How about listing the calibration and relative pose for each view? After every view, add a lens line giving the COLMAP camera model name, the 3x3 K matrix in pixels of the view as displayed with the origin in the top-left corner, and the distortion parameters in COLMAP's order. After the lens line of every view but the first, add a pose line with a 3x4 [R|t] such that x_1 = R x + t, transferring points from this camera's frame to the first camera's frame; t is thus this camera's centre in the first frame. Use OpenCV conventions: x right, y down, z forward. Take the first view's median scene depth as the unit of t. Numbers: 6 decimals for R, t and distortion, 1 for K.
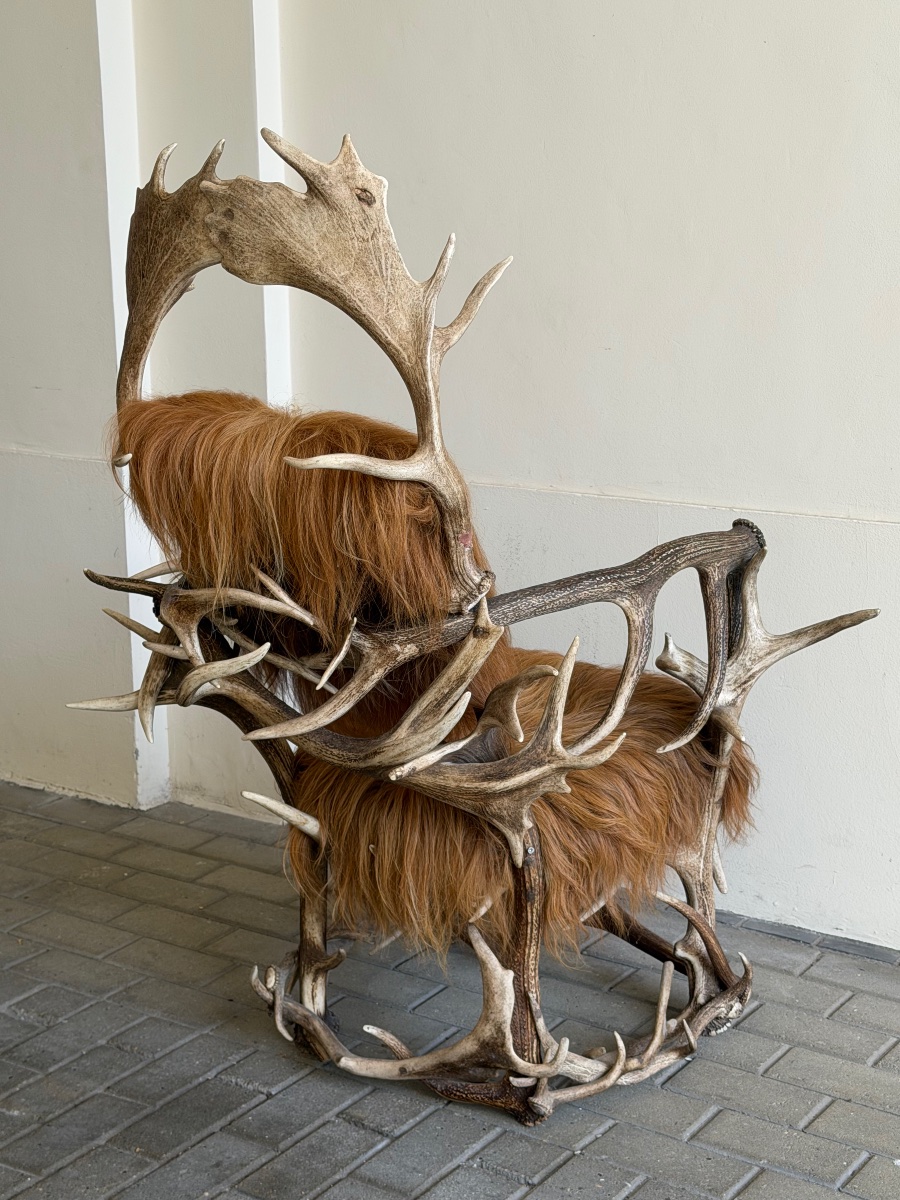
lens RADIAL K [[1947.6, 0, 439.2], [0, 1947.6, 597.7], [0, 0, 1]] dist [0.148444, -0.087307]
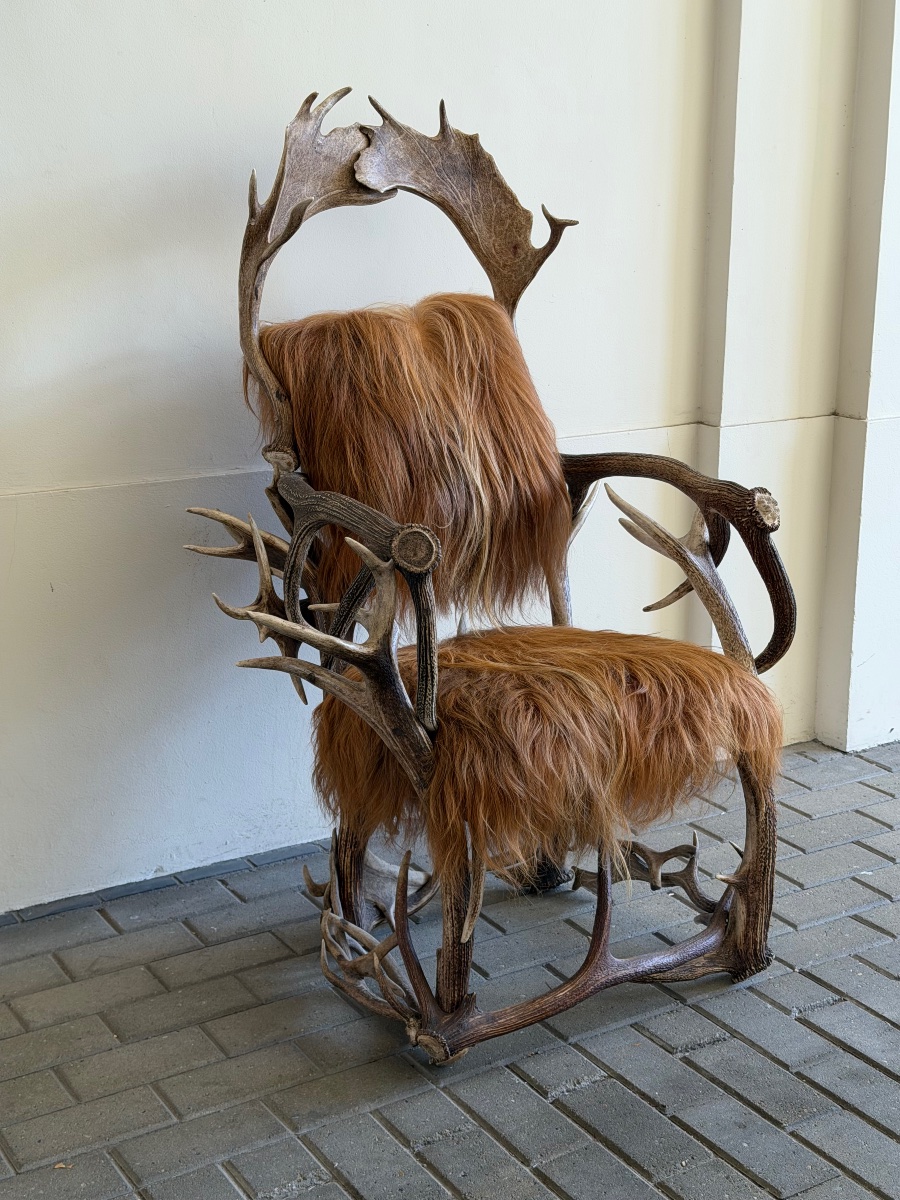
lens RADIAL K [[1688.7, 0, 446.3], [0, 1688.7, 600.6], [0, 0, 1]] dist [0.175682, -0.365855]
pose [[0.393445, -0.218227, 0.893072, -0.903356], [0.198517, 0.968668, 0.149242, -0.132279], [-0.897659, 0.118572, 0.424440, 0.743997]]
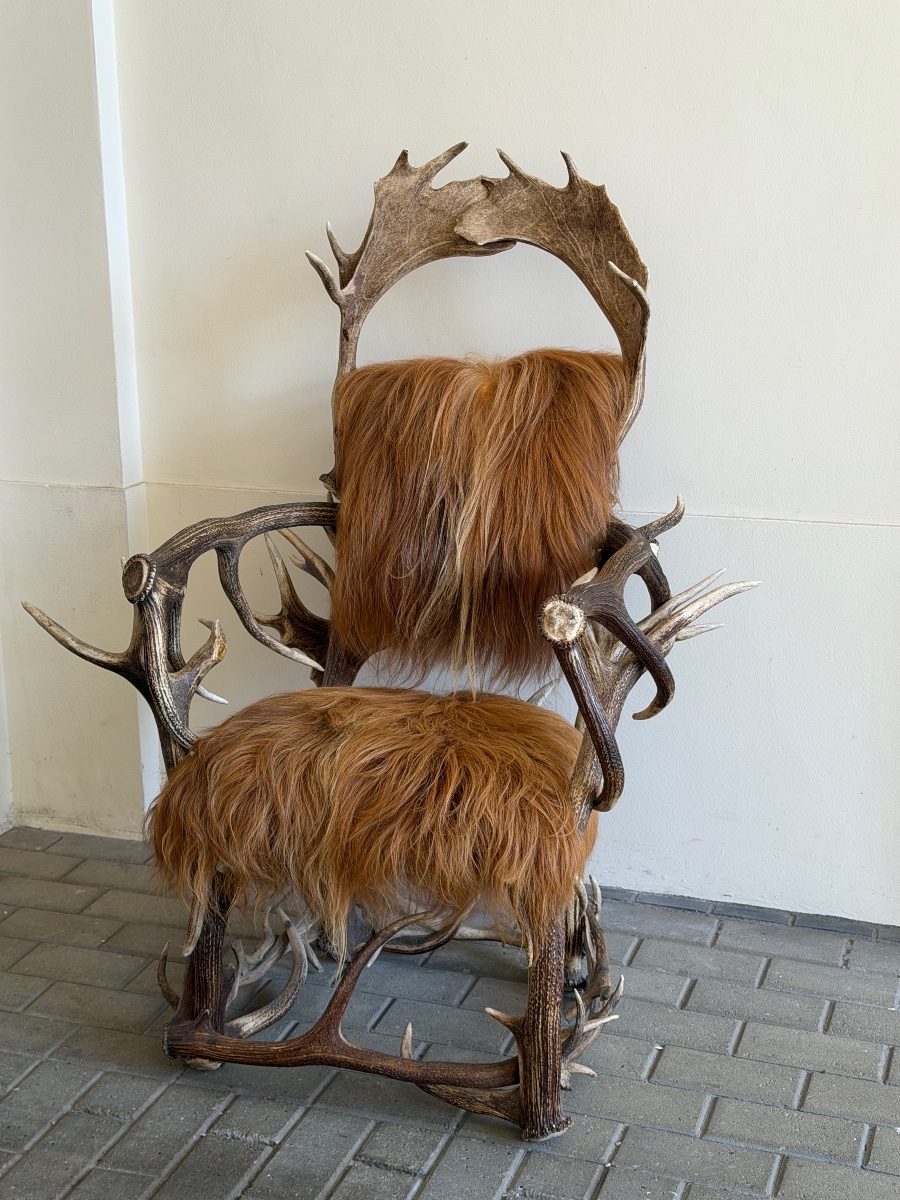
lens RADIAL K [[1692.8, 0, 440.9], [0, 1692.8, 578.8], [0, 0, 1]] dist [0.189347, -0.401555]
pose [[0.964900, -0.061055, 0.255423, -0.225842], [0.056377, 0.998081, 0.025604, -0.048045], [-0.256496, -0.010305, 0.966490, 0.173255]]
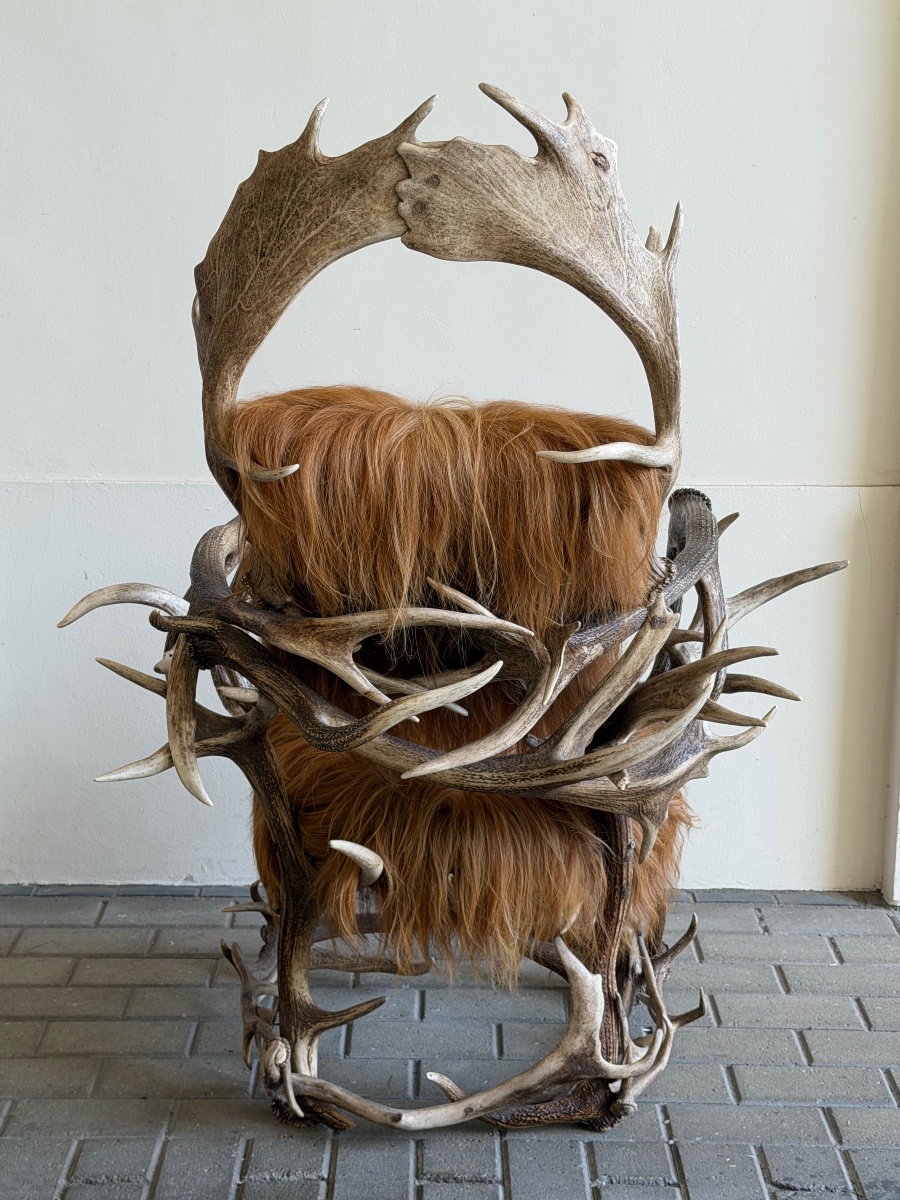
lens RADIAL K [[1945.0, 0, 430.2], [0, 1945.0, 600.4], [0, 0, 1]] dist [0.149141, -0.127900]
pose [[0.820984, -0.112399, 0.559779, -0.560403], [0.107635, 0.993320, 0.041591, -0.041409], [-0.560714, 0.026107, 0.827598, 0.254016]]
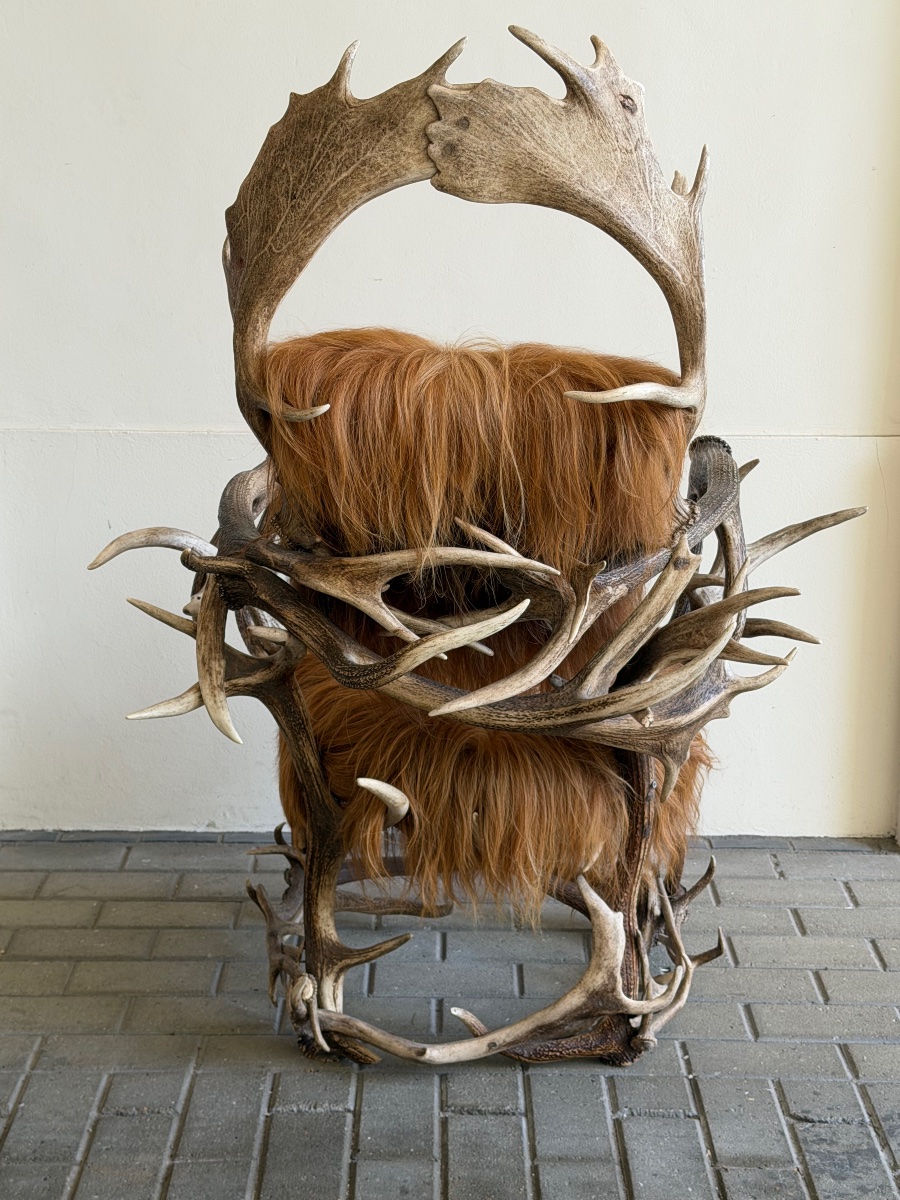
lens RADIAL K [[1947.6, 0, 439.2], [0, 1947.6, 597.7], [0, 0, 1]] dist [0.148444, -0.087307]
pose [[0.819969, -0.119924, 0.559705, -0.577748], [0.106638, 0.992693, 0.056472, -0.030555], [-0.562388, 0.013381, 0.826766, 0.248319]]
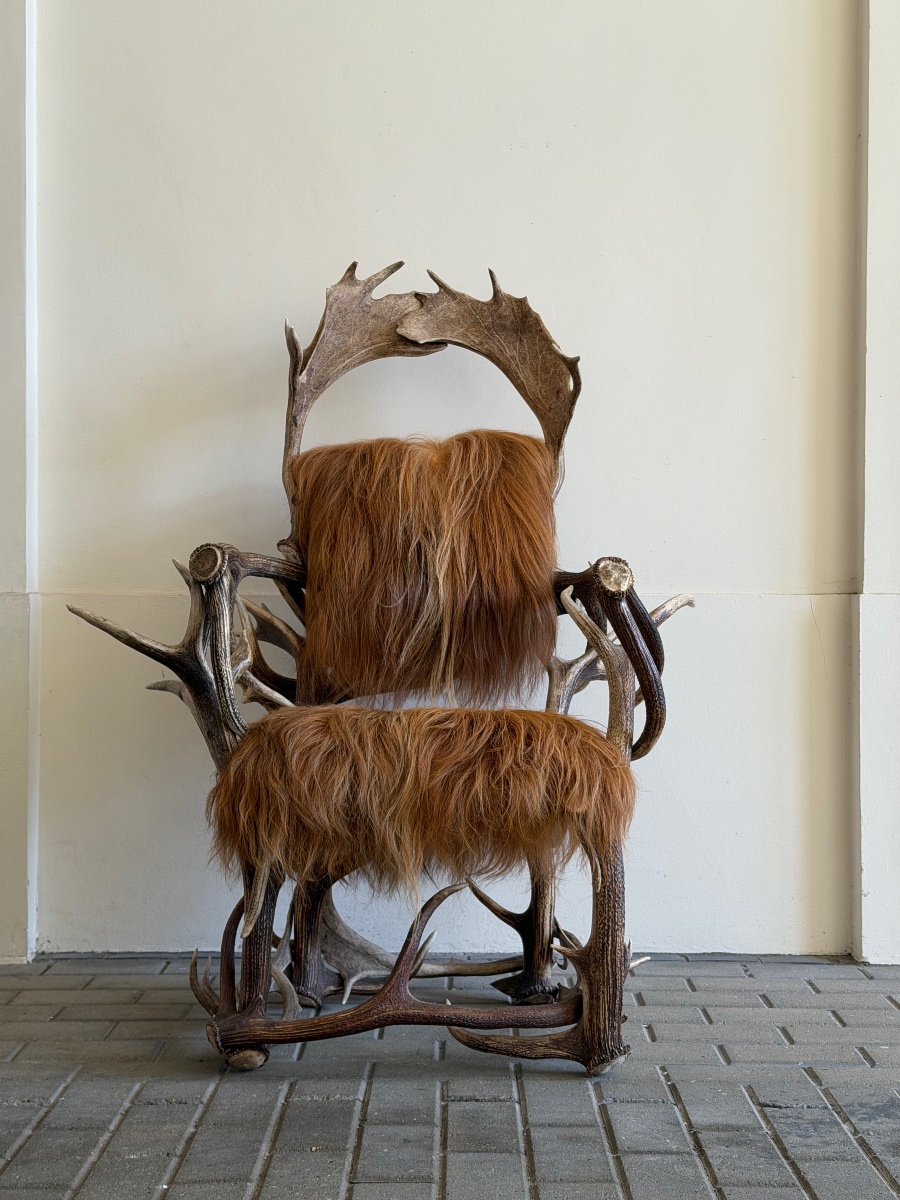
lens RADIAL K [[1688.7, 0, 446.3], [0, 1688.7, 600.6], [0, 0, 1]] dist [0.175682, -0.365855]
pose [[0.823798, 0.020168, 0.566525, -0.594092], [0.111261, 0.974178, -0.196466, 0.197387], [-0.555858, 0.224881, 0.800281, 0.248181]]
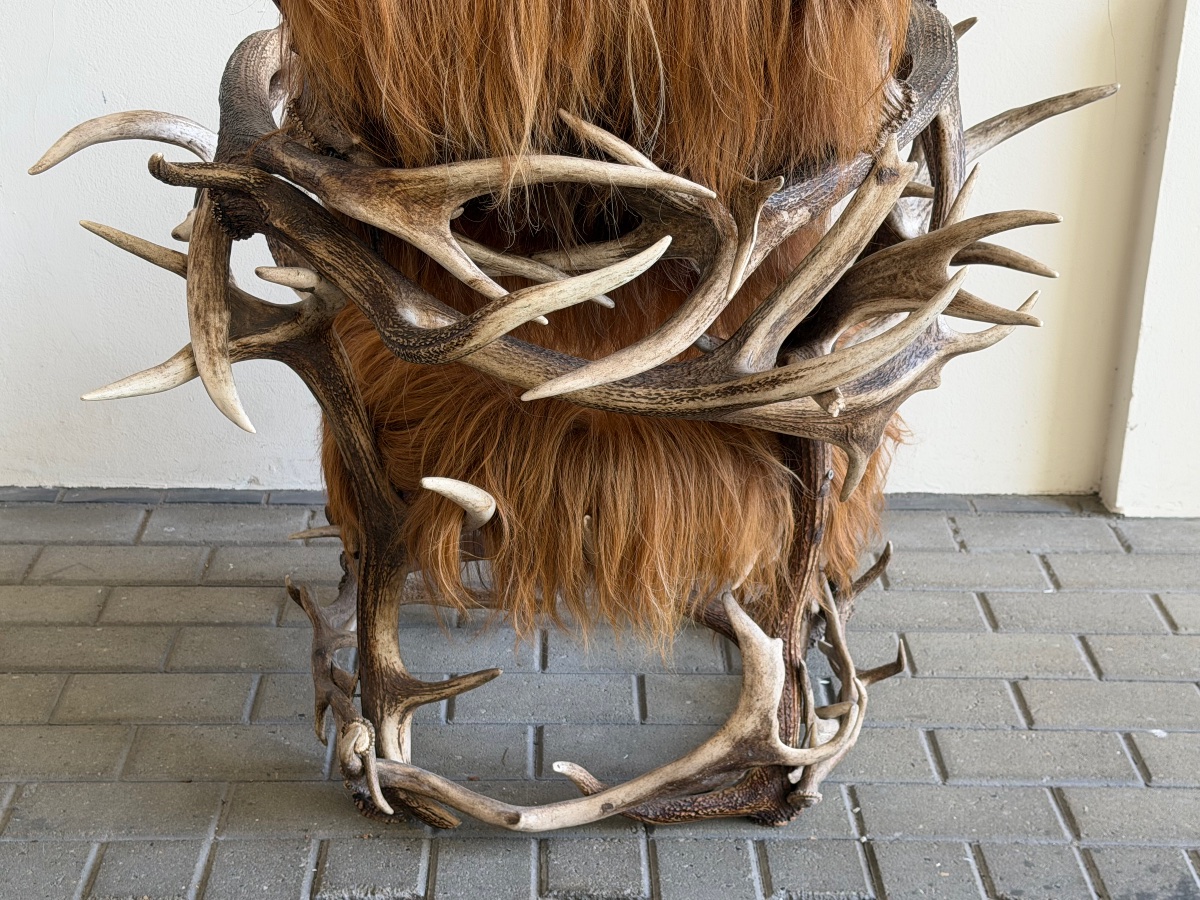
lens RADIAL K [[1947.6, 0, 602.0], [0, 1947.6, 456.5], [0, 0, 1]] dist [0.148444, -0.087307]
pose [[0.802816, -0.204488, 0.560064, -0.421043], [0.100715, 0.972359, 0.210654, -0.037048], [-0.587659, -0.112709, 0.801220, 0.472952]]
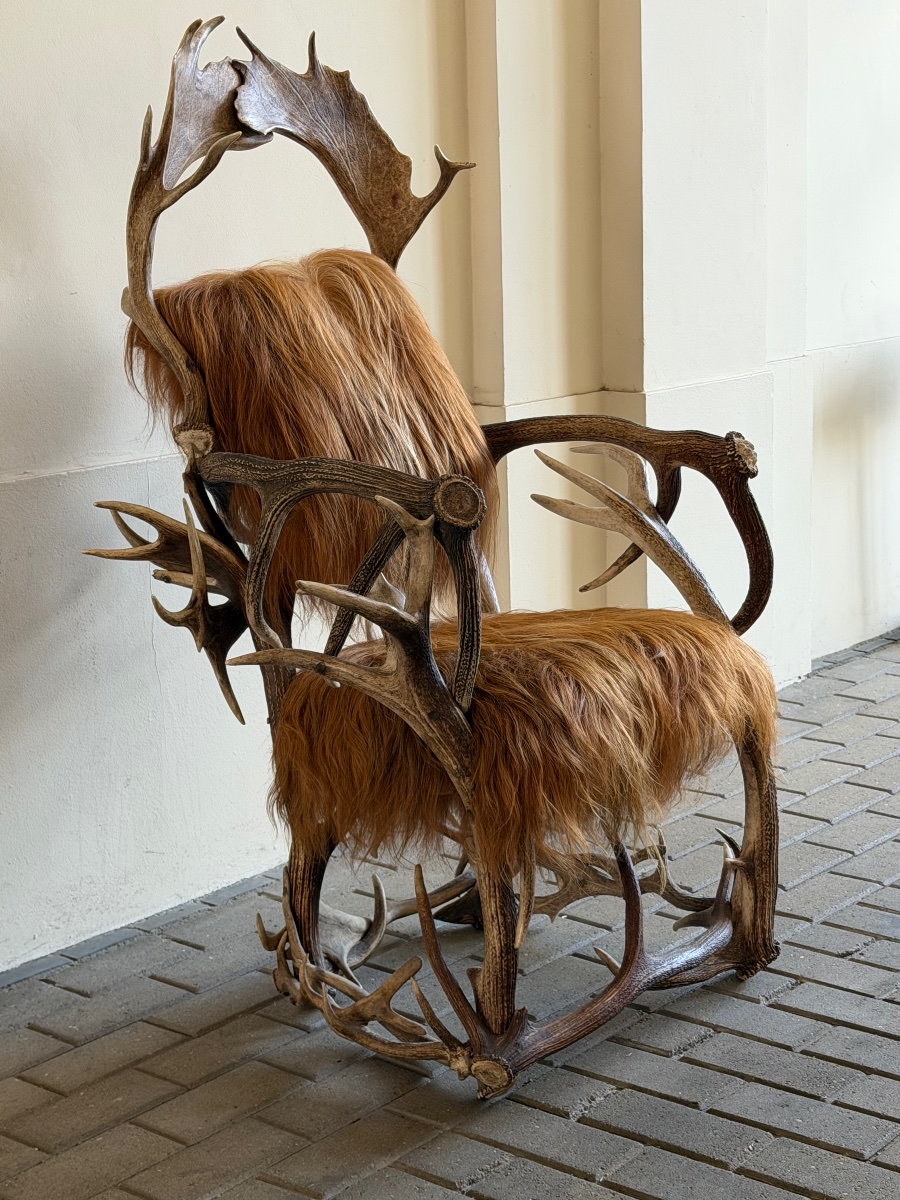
lens RADIAL K [[2122.5, 0, 450.0], [0, 2122.5, 600.0], [0, 0, 1]] dist [0.144552, 0.064832]
pose [[0.112587, -0.183695, 0.976514, -1.089113], [0.246734, 0.957151, 0.151606, -0.137371], [-0.962521, 0.223871, 0.153087, 0.981357]]
